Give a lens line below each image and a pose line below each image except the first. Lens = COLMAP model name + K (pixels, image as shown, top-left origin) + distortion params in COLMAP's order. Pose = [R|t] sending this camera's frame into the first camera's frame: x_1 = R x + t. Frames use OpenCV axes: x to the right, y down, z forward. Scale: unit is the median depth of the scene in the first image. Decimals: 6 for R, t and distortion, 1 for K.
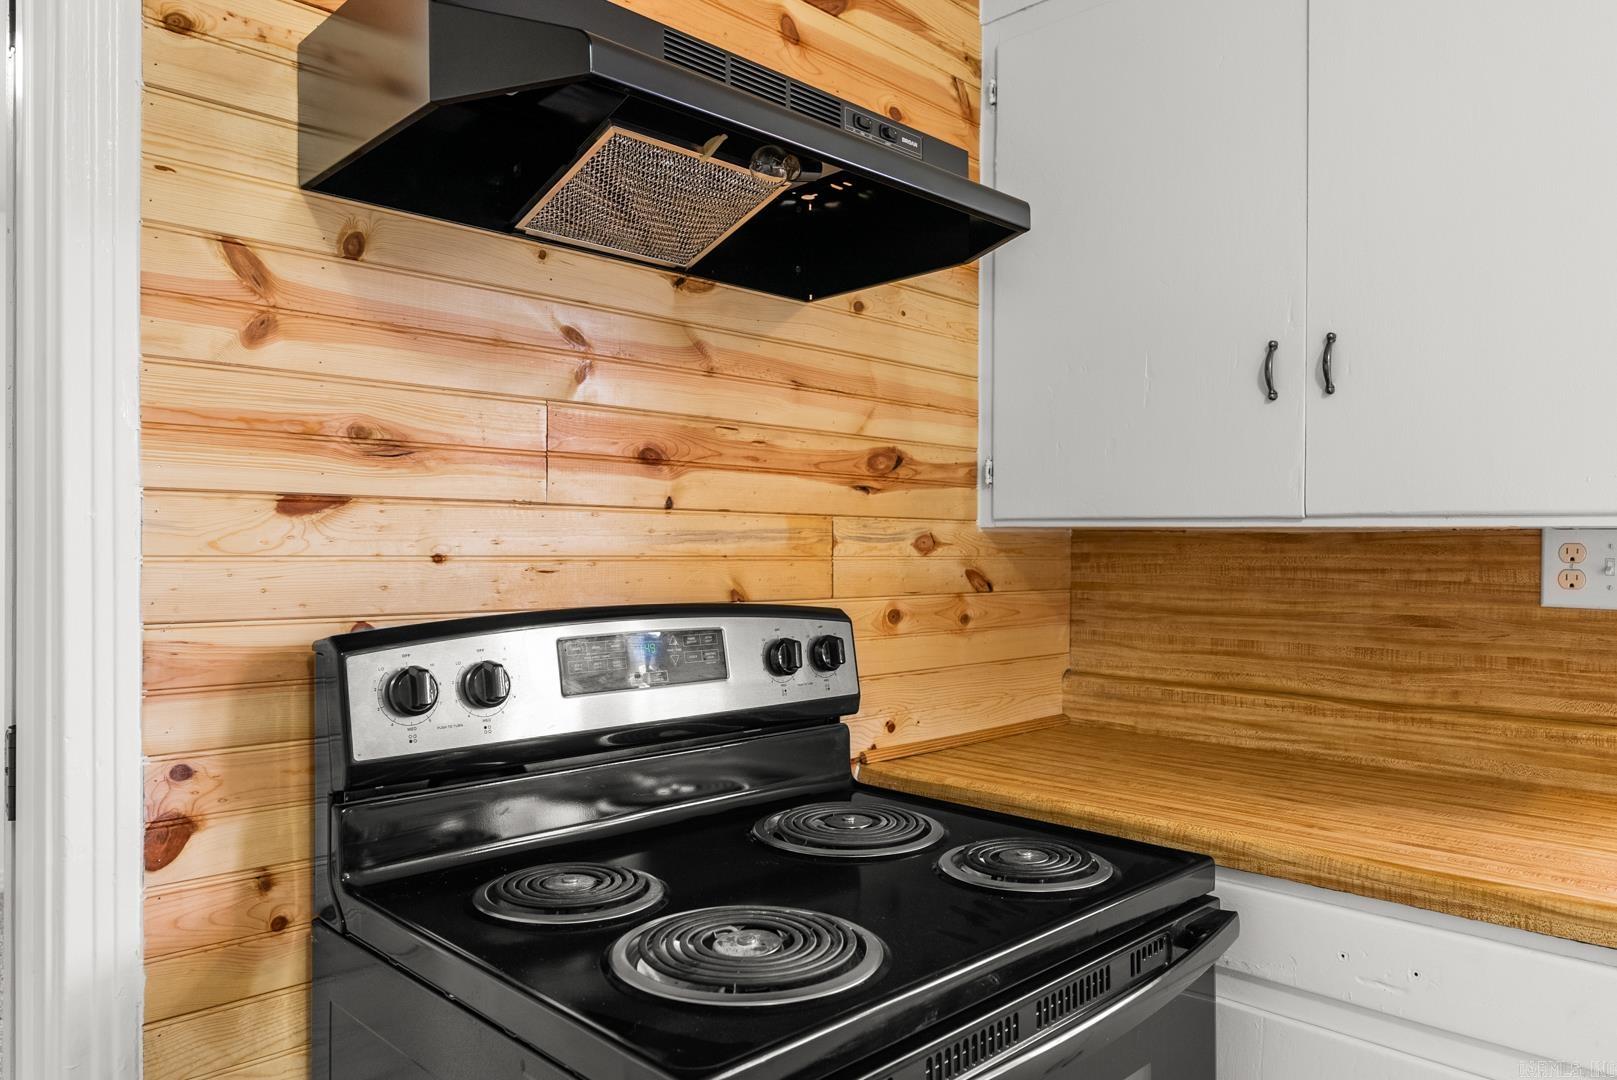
lens RADIAL K [[1103.6, 0, 808.4], [0, 1103.6, 546.3], [0, 0, 1]] dist [-0.001778, 0.000802]
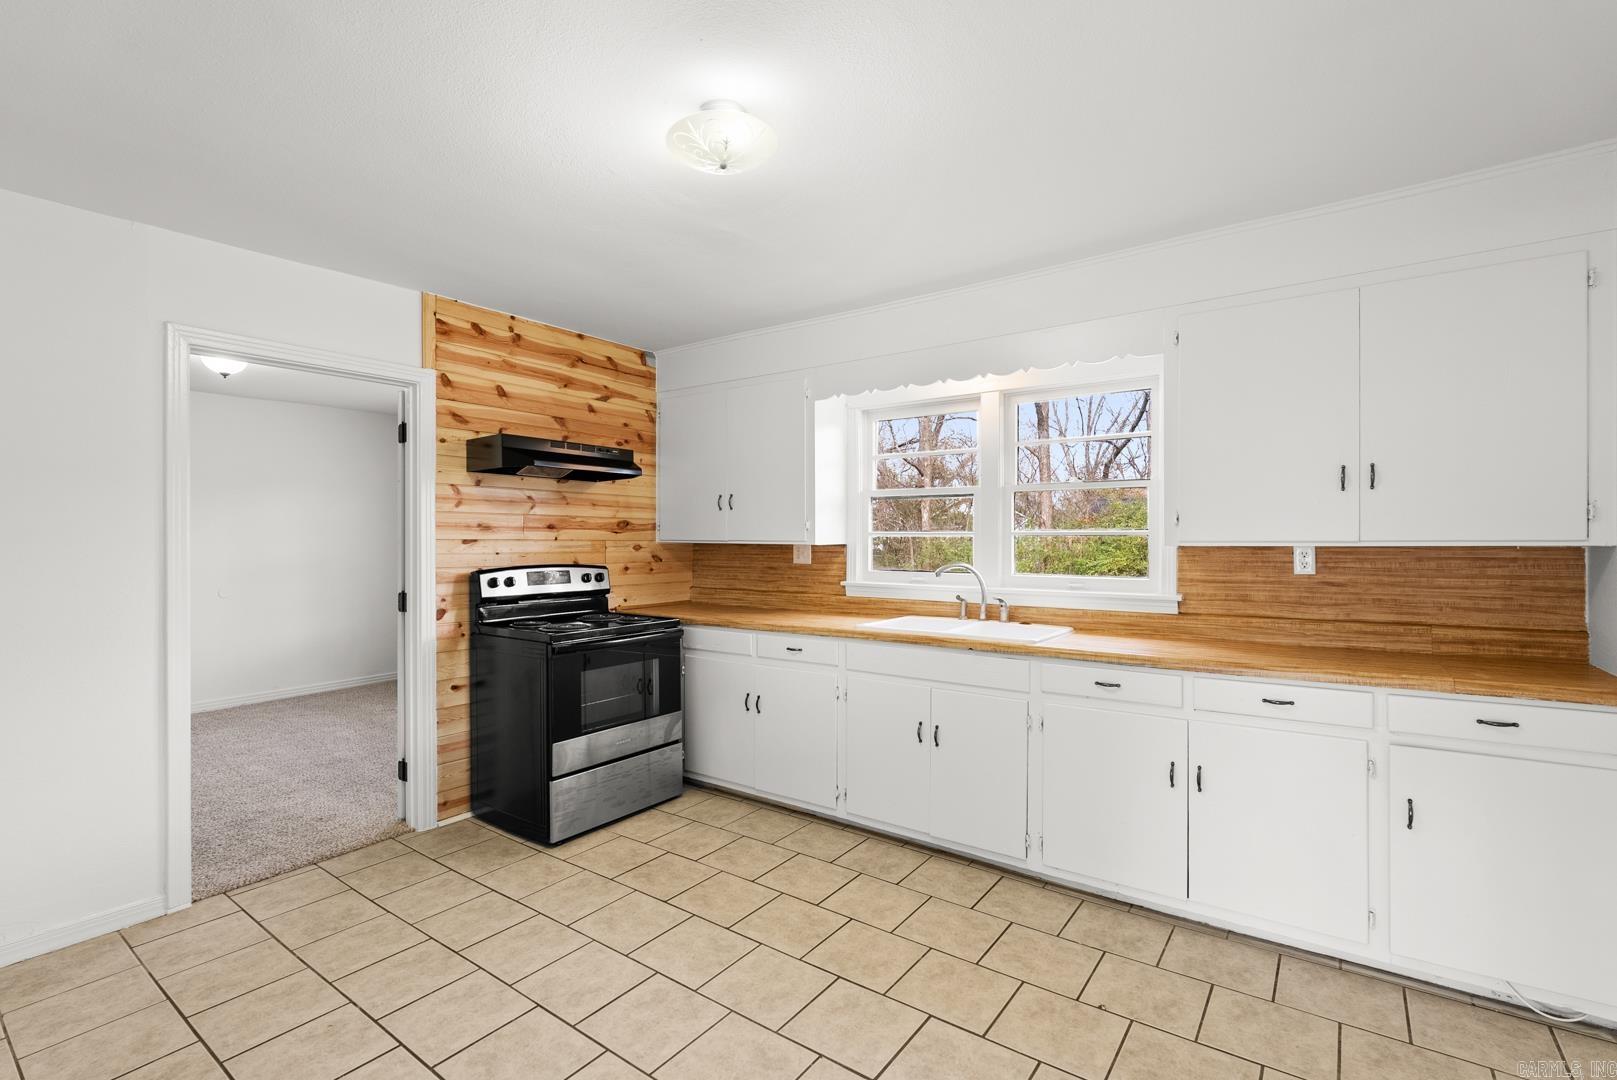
lens RADIAL K [[716.3, 0, 796.6], [0, 716.3, 536.4], [0, 0, 1]] dist [-0.013109, 0.002093]
pose [[0.989444, -0.004828, 0.144833, 0.363214], [0.005559, 0.999974, -0.004647, -0.031983], [-0.144807, 0.005403, 0.989445, -1.688491]]
